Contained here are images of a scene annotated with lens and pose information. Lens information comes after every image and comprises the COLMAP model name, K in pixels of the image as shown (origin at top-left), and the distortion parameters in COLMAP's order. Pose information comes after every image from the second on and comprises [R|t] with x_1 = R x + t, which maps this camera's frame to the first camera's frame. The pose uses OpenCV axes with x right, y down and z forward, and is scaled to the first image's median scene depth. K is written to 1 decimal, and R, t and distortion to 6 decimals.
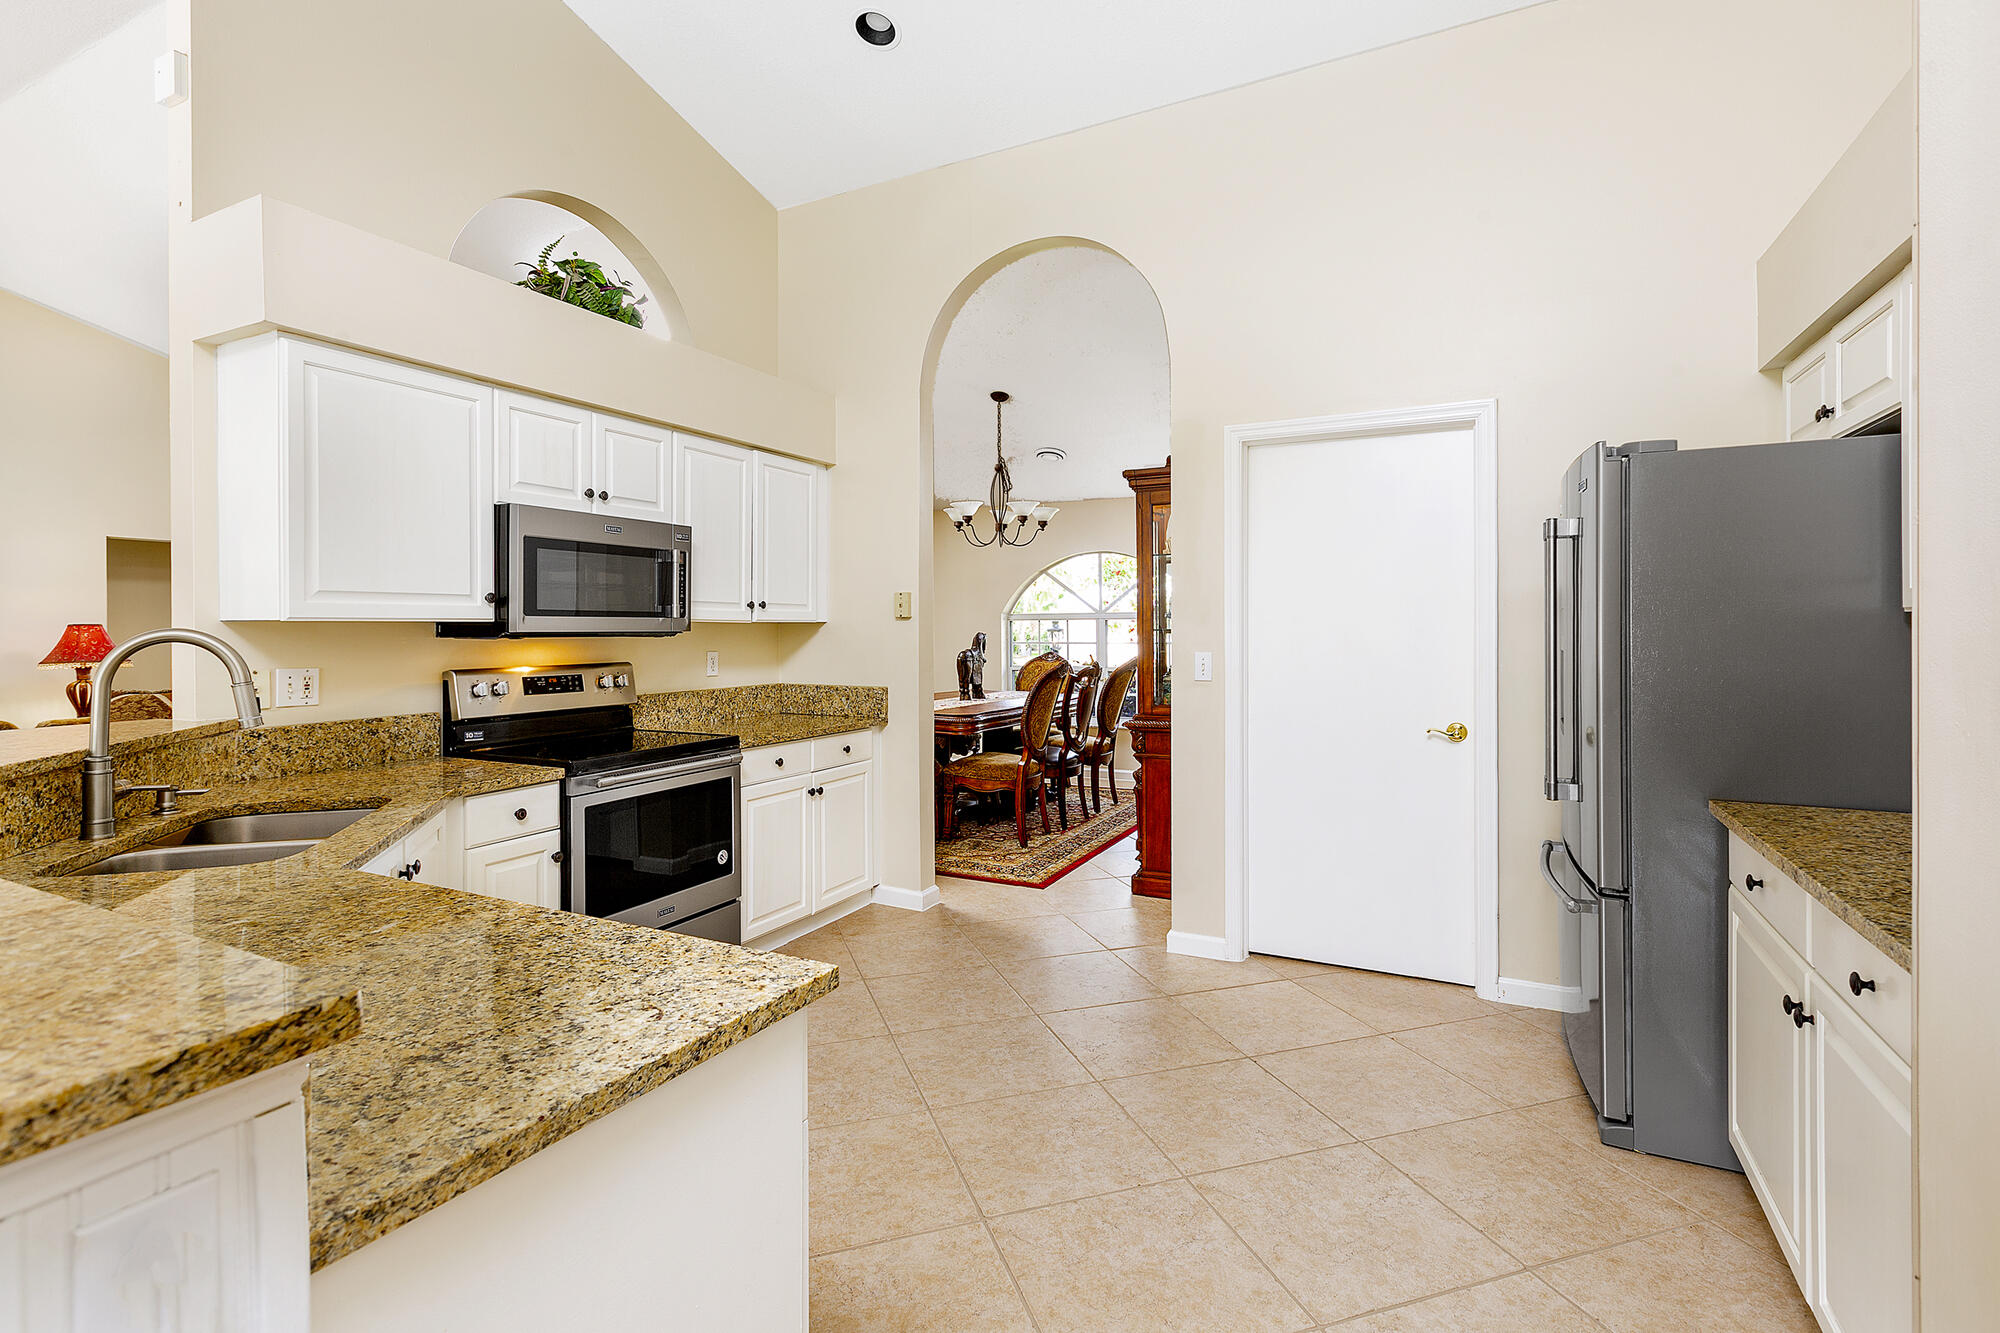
lens RADIAL K [[947.6, 0, 995.5], [0, 947.6, 634.7], [0, 0, 1]] dist [-0.004581, -0.001196]
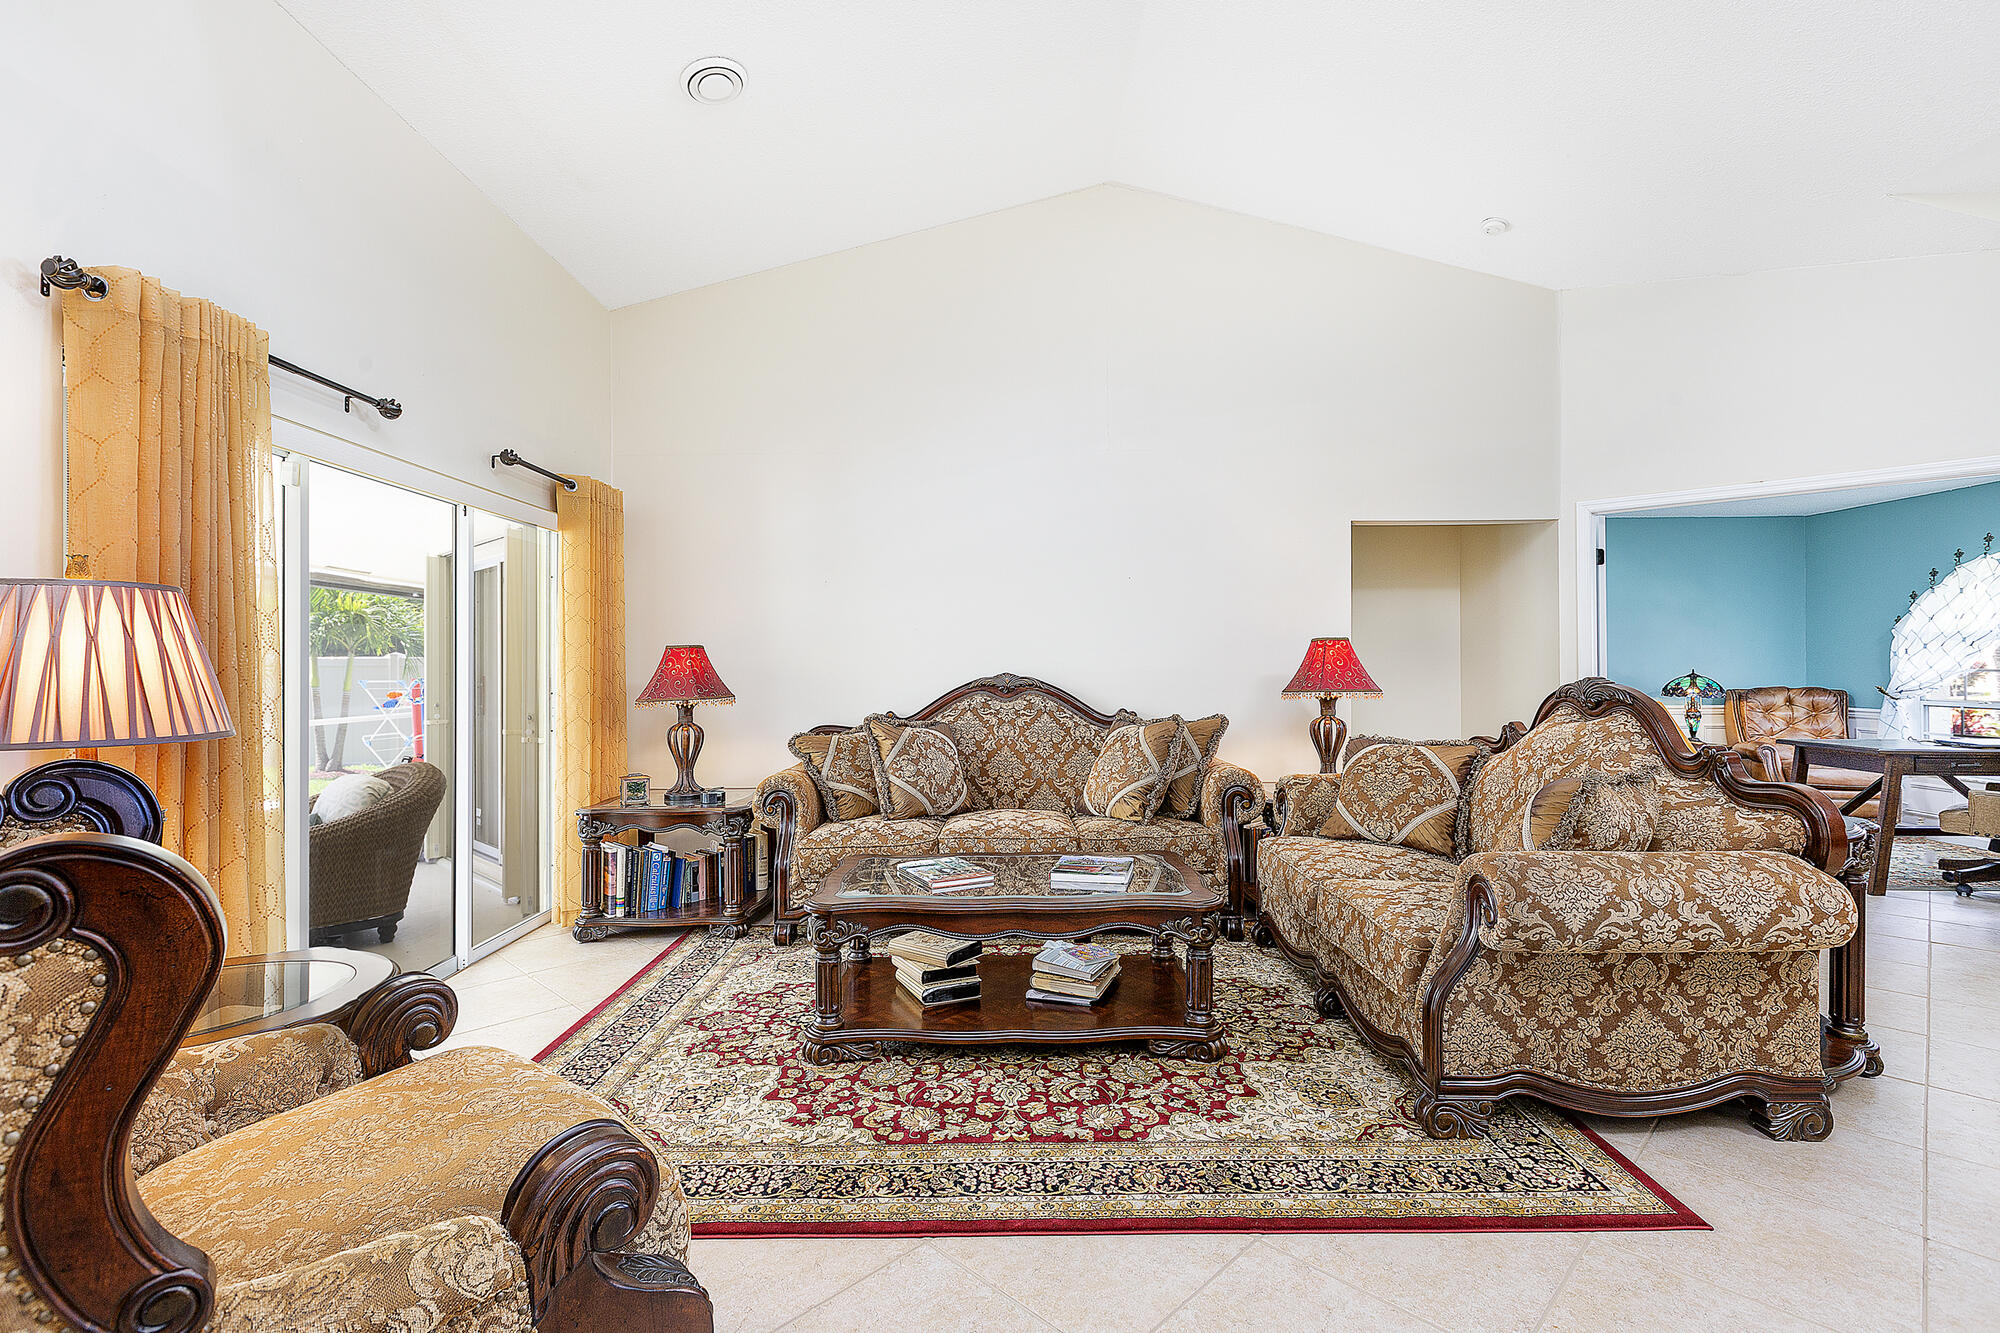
lens RADIAL K [[947.6, 0, 982.2], [0, 947.6, 644.9], [0, 0, 1]] dist [-0.004581, -0.001196]
pose [[0.441815, -0.013158, -0.897010, -0.790753], [-0.004366, 0.999849, -0.016817, 0.013584], [0.897096, 0.011346, 0.441690, 0.805496]]
